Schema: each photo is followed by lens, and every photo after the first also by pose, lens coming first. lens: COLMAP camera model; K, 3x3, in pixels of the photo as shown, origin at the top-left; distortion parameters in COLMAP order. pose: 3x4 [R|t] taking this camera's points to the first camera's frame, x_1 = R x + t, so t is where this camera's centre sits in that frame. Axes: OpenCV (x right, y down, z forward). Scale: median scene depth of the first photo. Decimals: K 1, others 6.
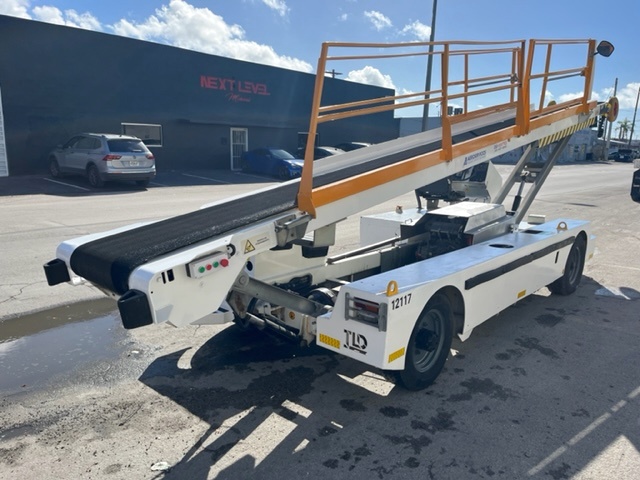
lens RADIAL K [[483.9, 0, 313.9], [0, 483.9, 239.6], [0, 0, 1]] dist [0.010534, -0.007531]
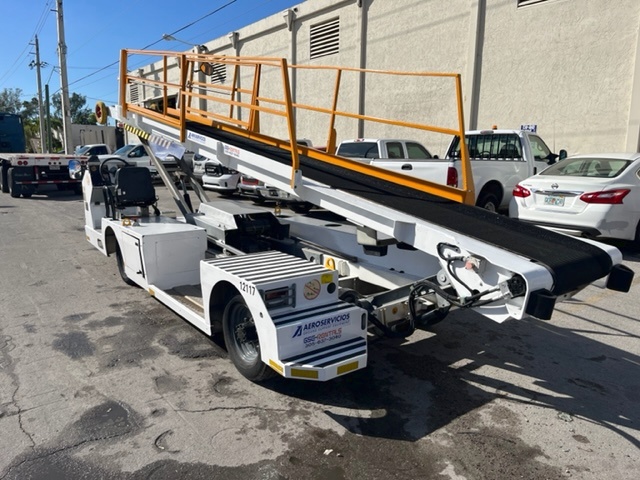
lens RADIAL K [[483.9, 0, 313.9], [0, 483.9, 239.6], [0, 0, 1]] dist [0.010534, -0.007531]
pose [[0.184071, -0.185552, 0.965240, -1.385511], [0.177729, 0.972116, 0.152980, -0.245087], [-0.966711, 0.143392, 0.211916, 1.164110]]
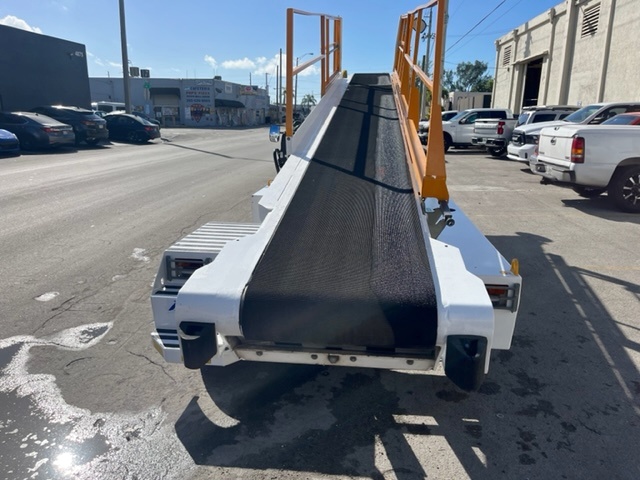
lens RADIAL K [[483.9, 0, 313.9], [0, 483.9, 239.6], [0, 0, 1]] dist [0.010534, -0.007531]
pose [[0.807284, -0.151055, 0.570504, -0.708151], [0.109920, 0.988259, 0.106125, -0.101492], [-0.579836, -0.022963, 0.814409, 0.431132]]
